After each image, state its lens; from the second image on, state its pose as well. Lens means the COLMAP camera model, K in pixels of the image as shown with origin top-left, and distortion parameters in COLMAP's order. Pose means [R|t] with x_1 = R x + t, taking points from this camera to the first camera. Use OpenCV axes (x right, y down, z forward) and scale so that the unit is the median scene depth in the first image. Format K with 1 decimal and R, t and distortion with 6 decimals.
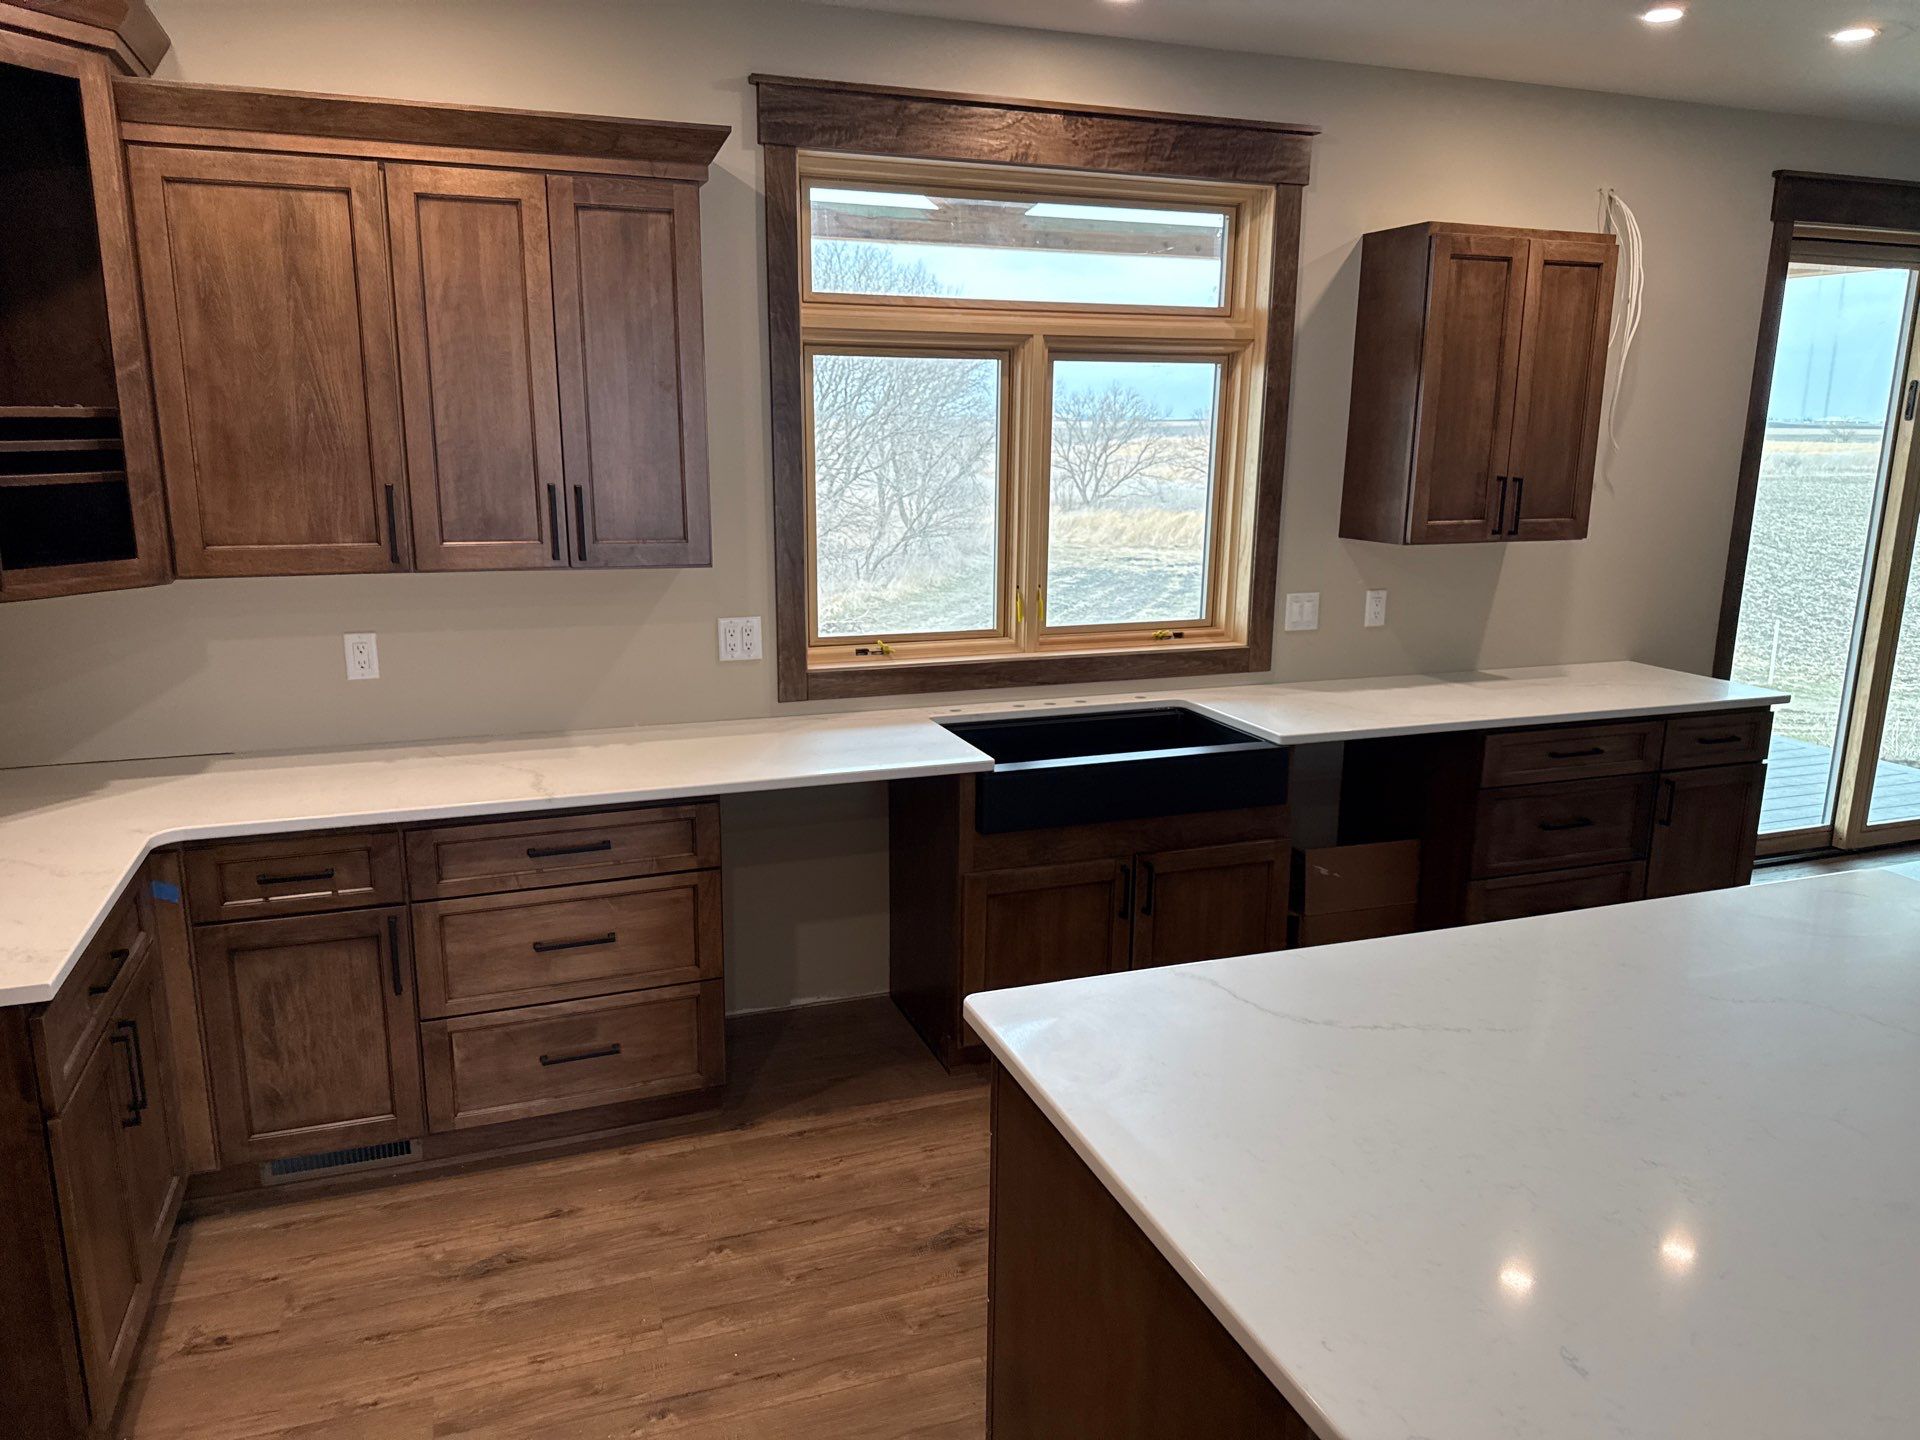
lens RADIAL K [[1357.1, 0, 960.0], [0, 1357.1, 720.0], [0, 0, 1]] dist [0.038567, -0.044988]
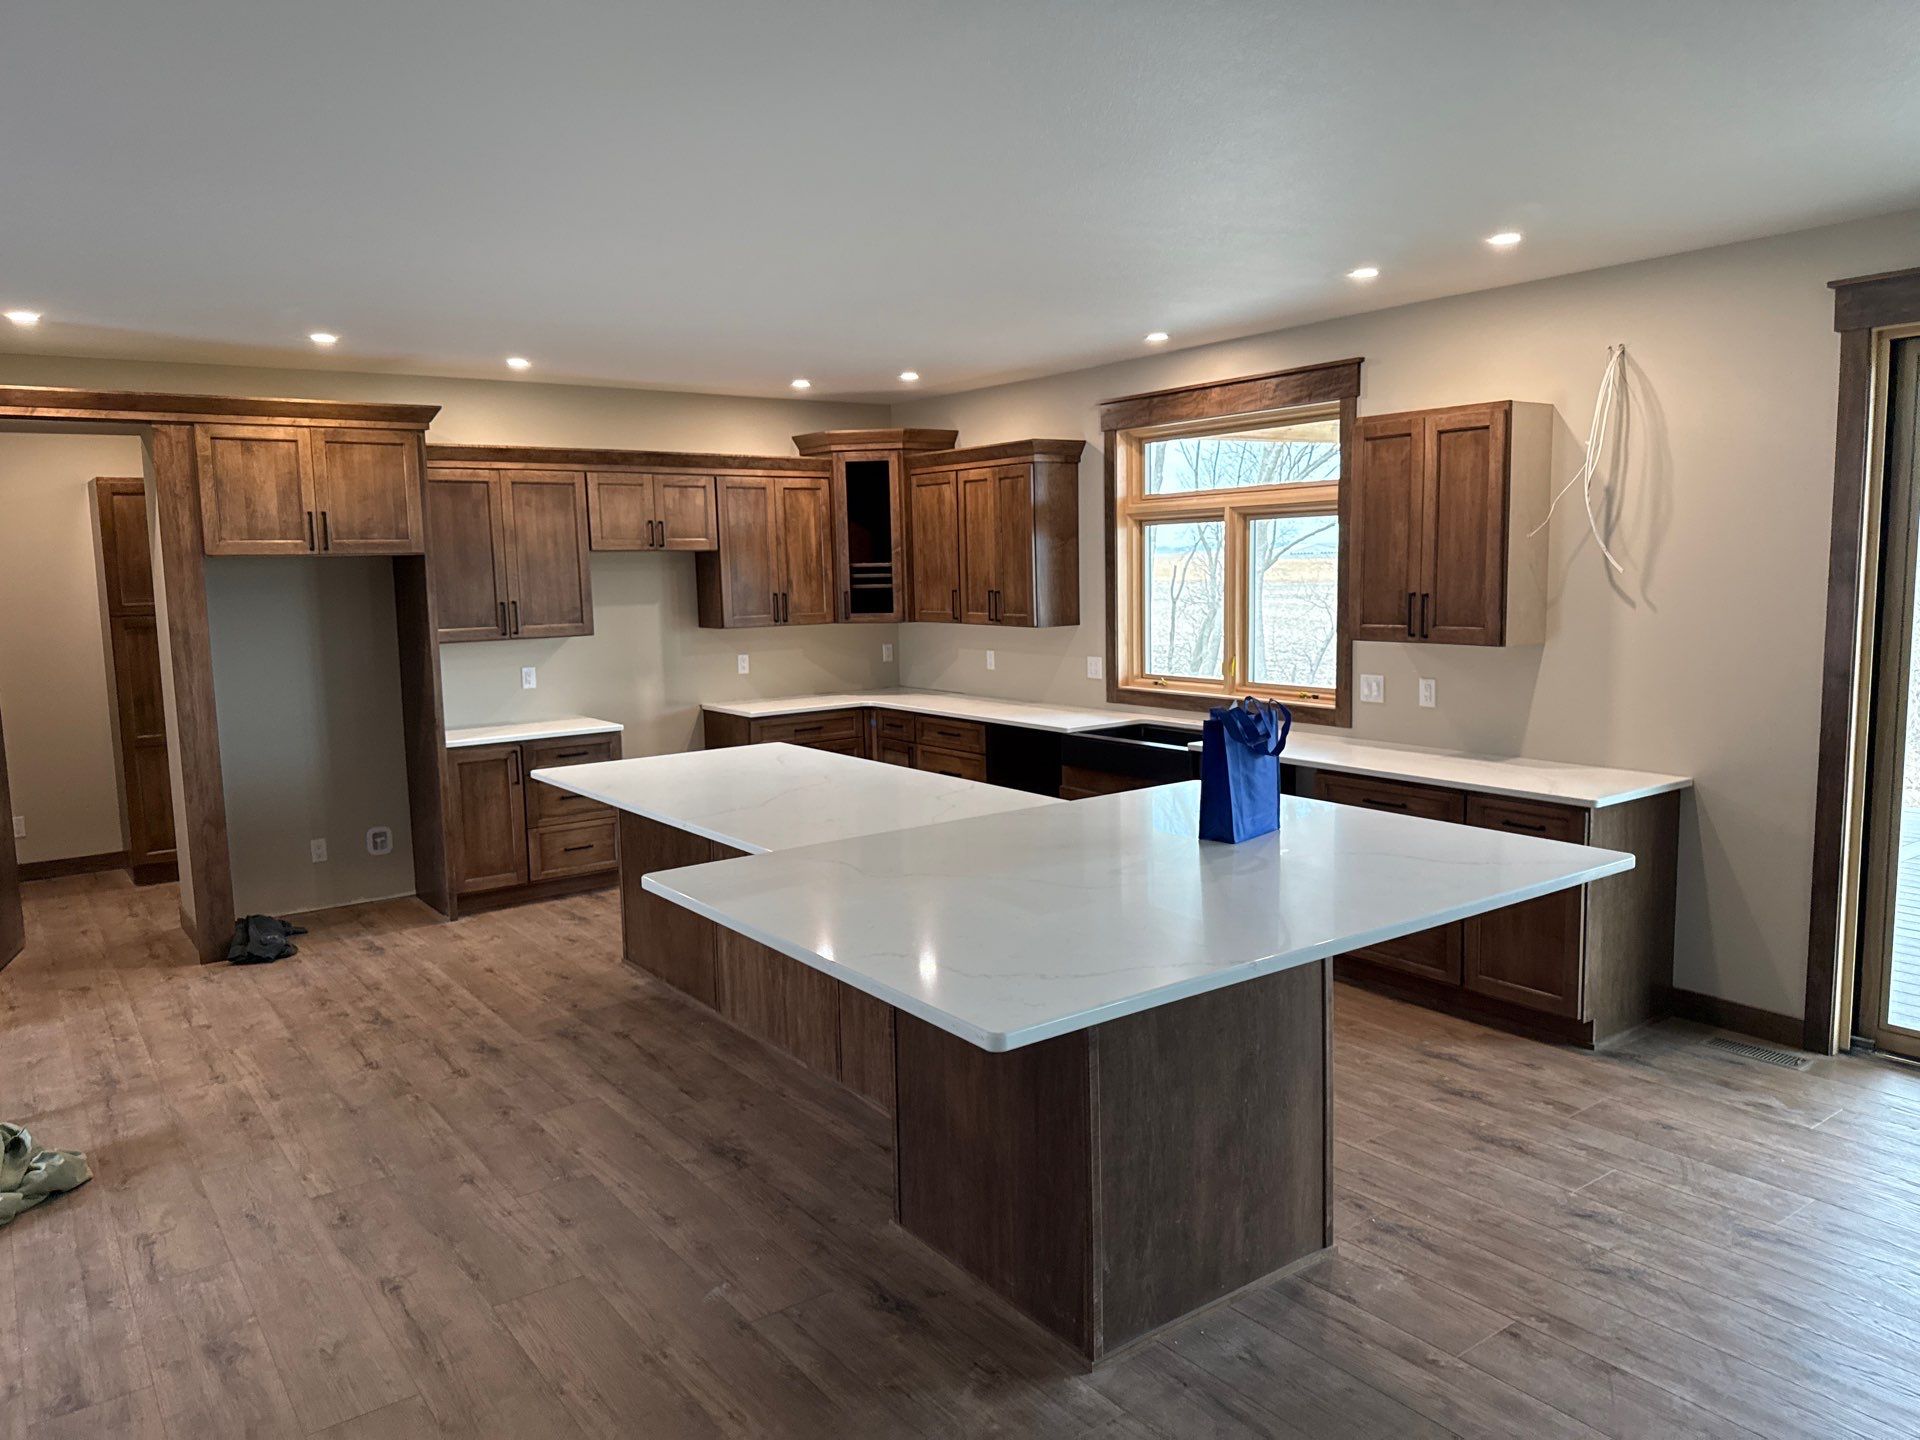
lens RADIAL K [[1325.2, 0, 991.0], [0, 1325.2, 716.3], [0, 0, 1]] dist [0.051337, -0.097956]
pose [[0.291192, 0.096871, -0.951748, 2.037458], [-0.184706, 0.981834, 0.043422, -0.056095], [0.938665, 0.163149, 0.303795, 0.329472]]
